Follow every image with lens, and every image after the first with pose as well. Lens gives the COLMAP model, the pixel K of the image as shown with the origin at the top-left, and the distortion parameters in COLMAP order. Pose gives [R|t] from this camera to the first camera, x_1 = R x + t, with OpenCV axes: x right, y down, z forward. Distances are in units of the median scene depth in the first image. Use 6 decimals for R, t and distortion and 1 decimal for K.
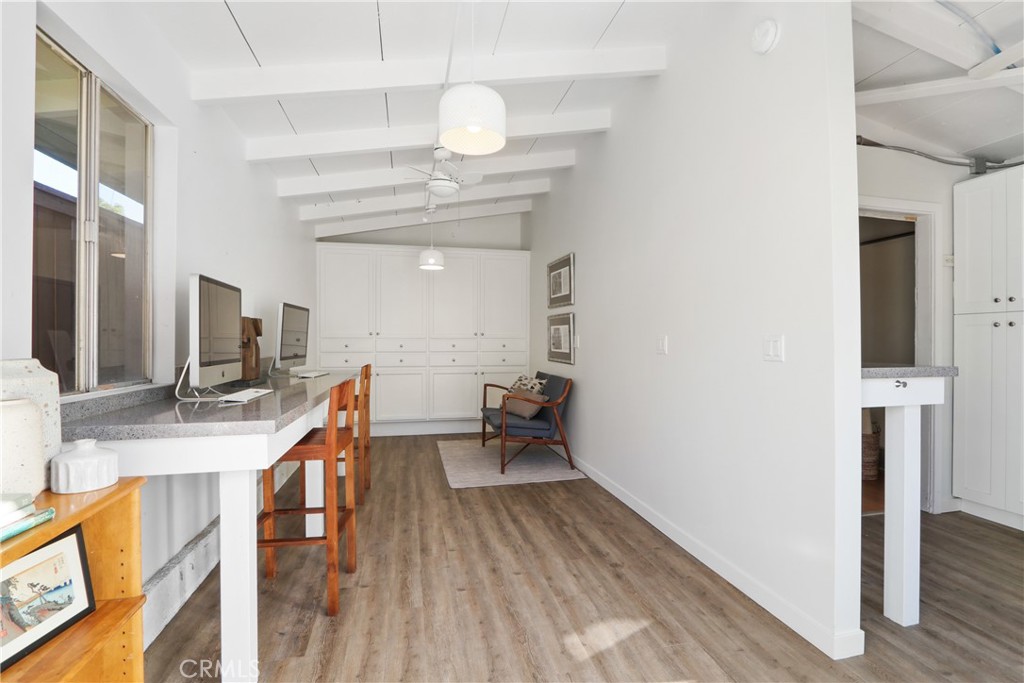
lens RADIAL K [[478.0, 0, 518.2], [0, 478.0, 341.8], [0, 0, 1]] dist [-0.027614, 0.009600]
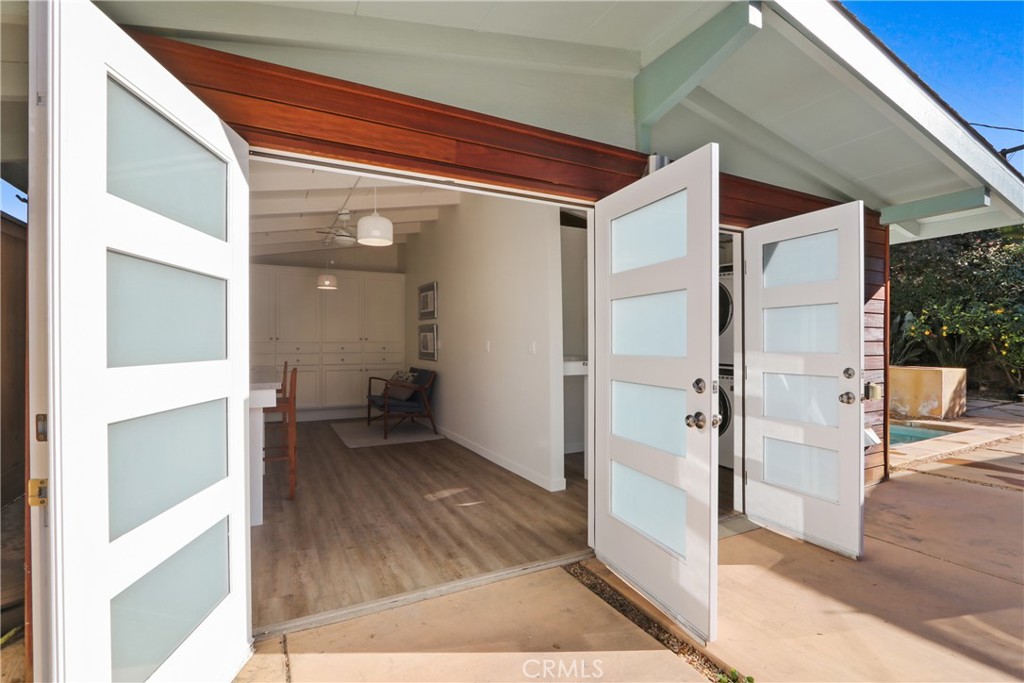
lens RADIAL K [[478.0, 0, 518.2], [0, 478.0, 341.8], [0, 0, 1]] dist [-0.027614, 0.009600]
pose [[0.966725, -0.002757, 0.255805, -0.017057], [0.004402, 0.999973, -0.005859, 0.001013], [-0.255782, 0.006790, 0.966711, -0.596548]]
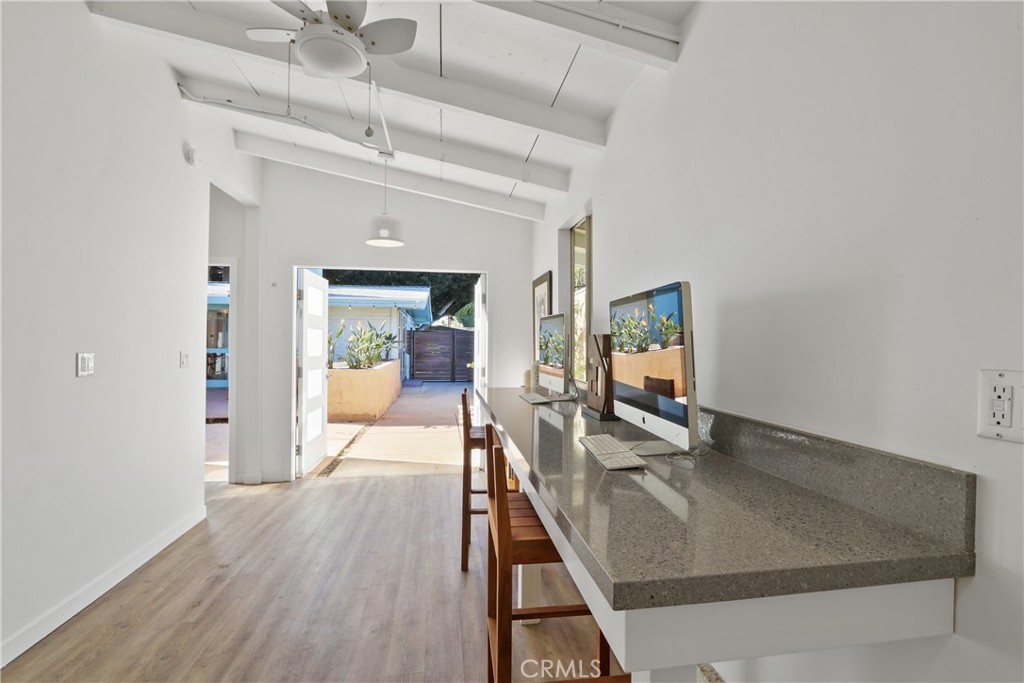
lens RADIAL K [[478.0, 0, 518.2], [0, 478.0, 341.8], [0, 0, 1]] dist [-0.027614, 0.009600]
pose [[-0.997397, -0.007667, 0.071703, -0.415643], [-0.007530, 0.999969, 0.002184, -0.033970], [-0.071717, 0.001639, -0.997424, 1.579602]]
